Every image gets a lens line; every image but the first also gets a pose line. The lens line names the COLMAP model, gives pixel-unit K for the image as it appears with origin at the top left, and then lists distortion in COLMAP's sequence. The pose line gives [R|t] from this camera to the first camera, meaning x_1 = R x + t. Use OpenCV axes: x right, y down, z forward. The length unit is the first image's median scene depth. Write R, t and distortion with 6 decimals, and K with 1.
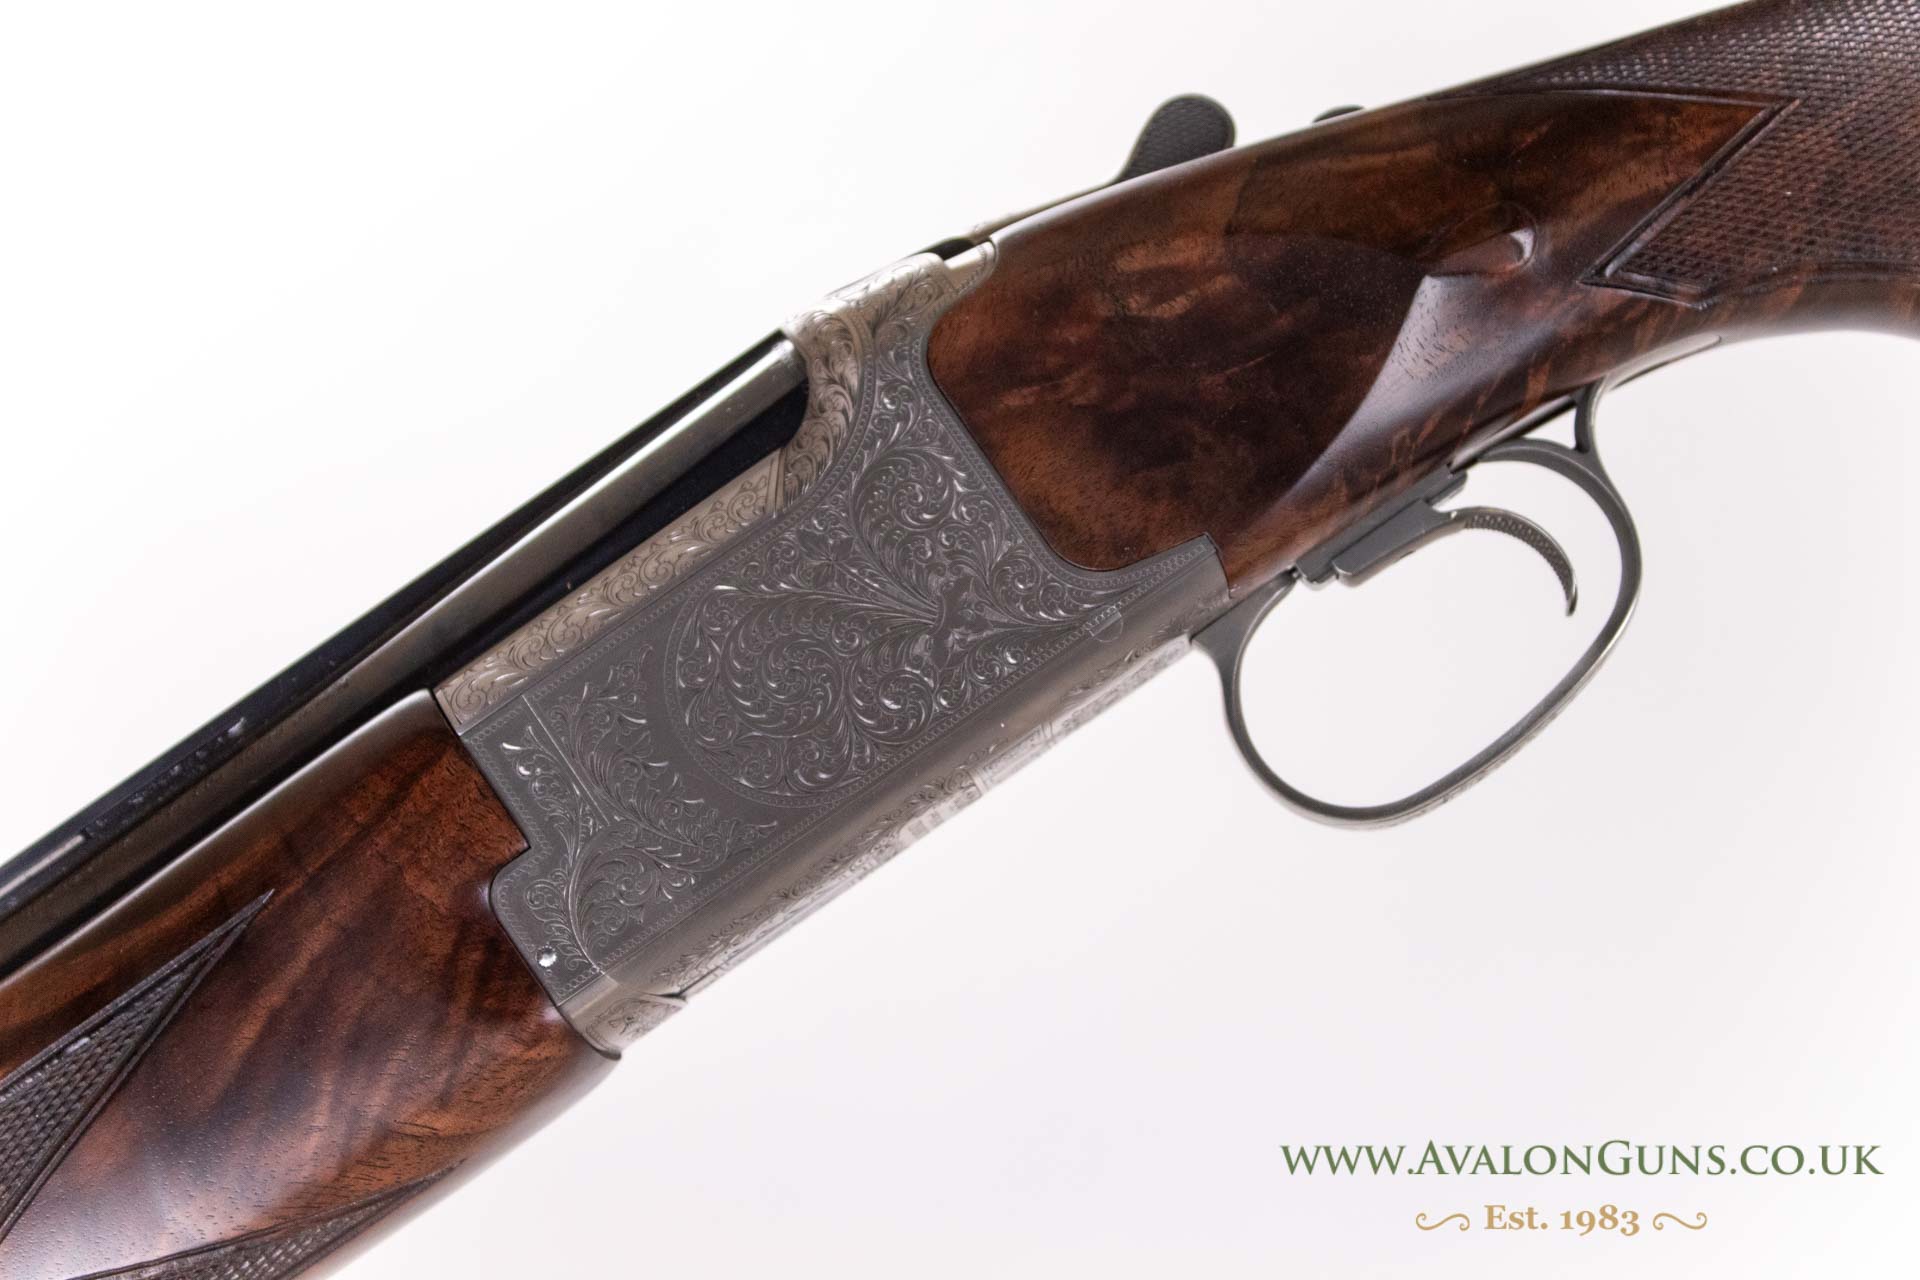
lens RADIAL K [[3928.5, 0, 961.4], [0, 3928.5, 637.8], [0, 0, 1]] dist [0.074403, 0.000000]
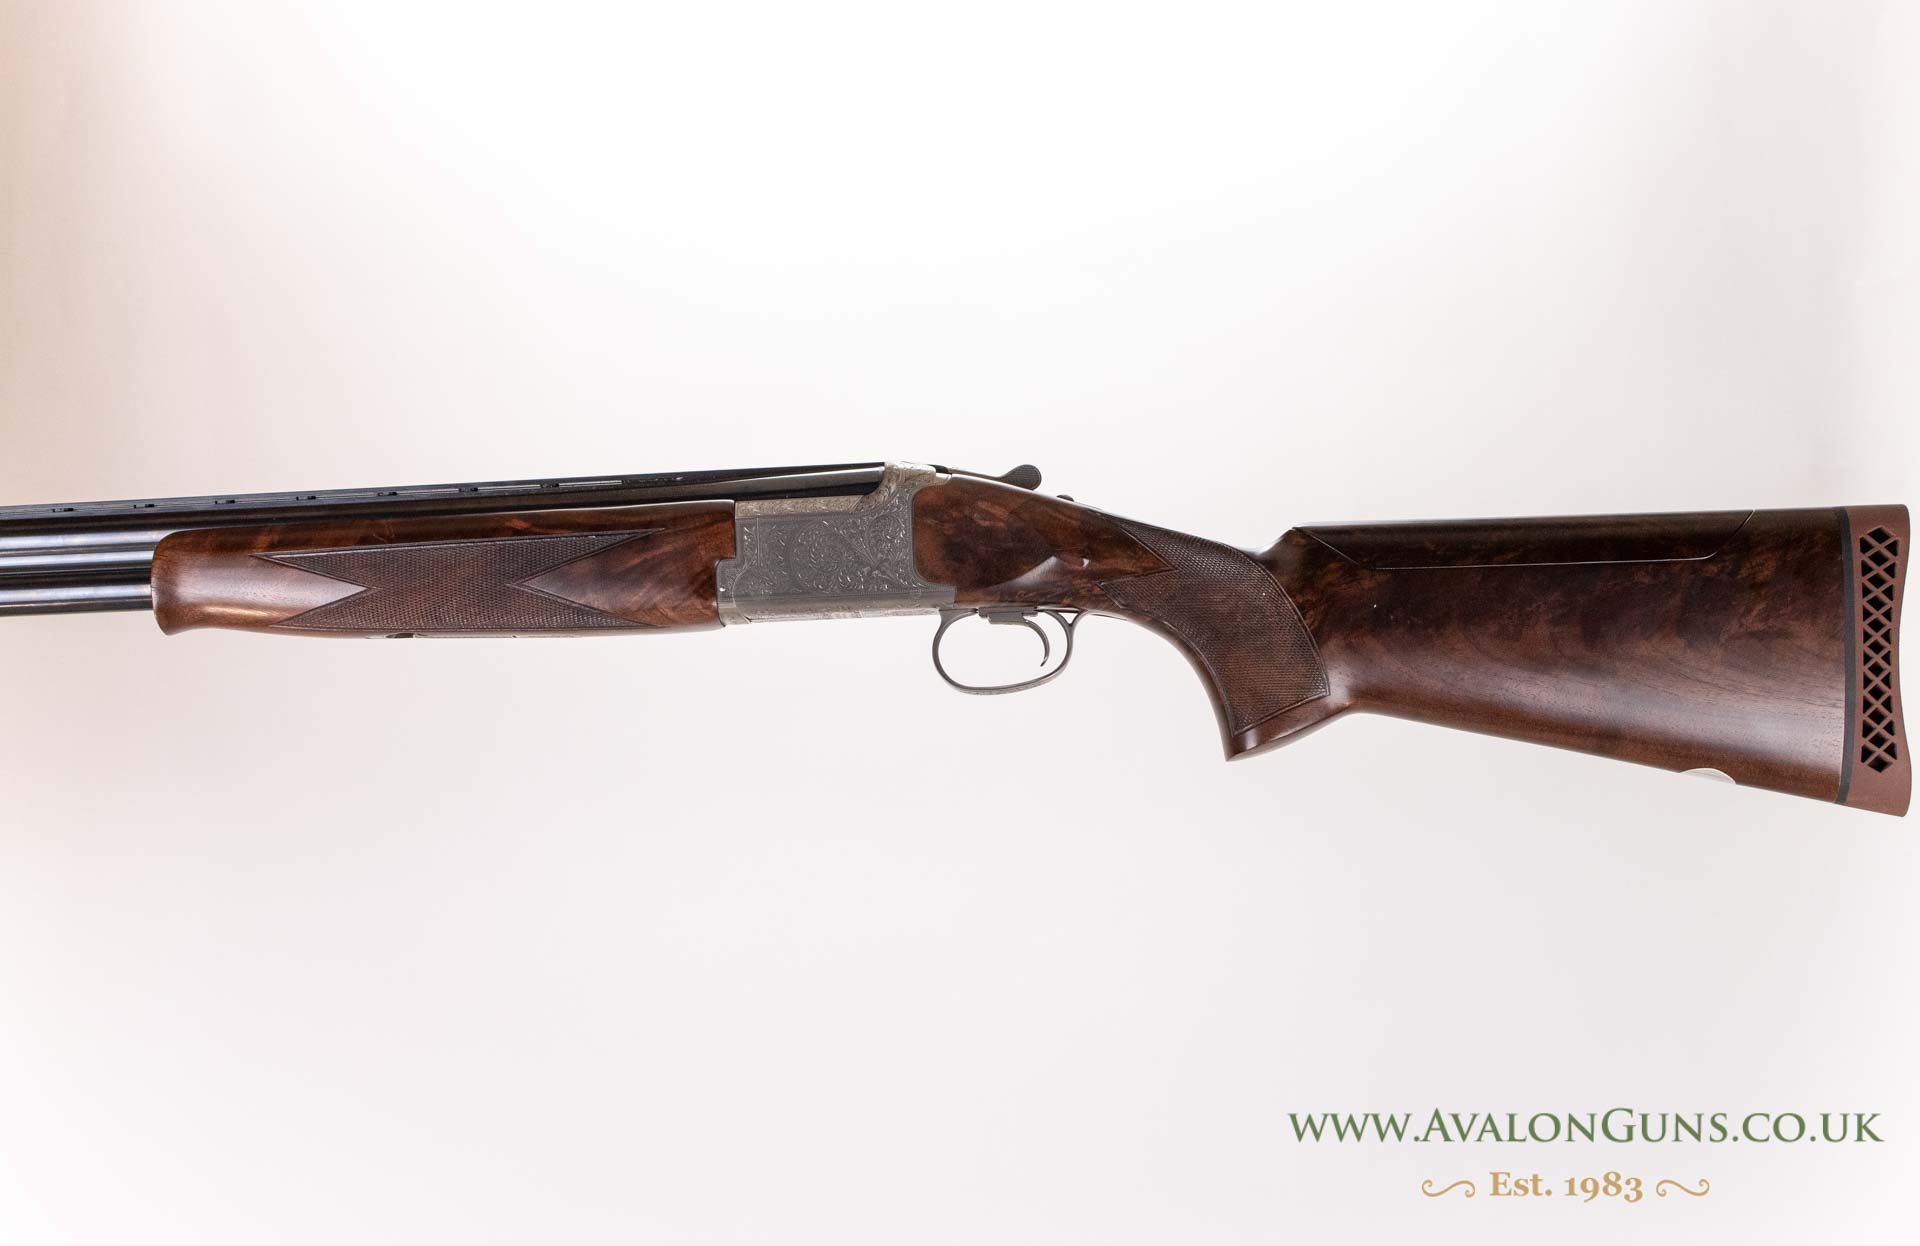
lens RADIAL K [[3212.4, 0, 957.9], [0, 3212.4, 624.7], [0, 0, 1]] dist [0.048568, 0.000000]
pose [[0.846787, 0.531293, -0.026084, 0.151219], [-0.530059, 0.846901, 0.042391, -0.114515], [0.044613, -0.022070, 0.998761, -1.713674]]
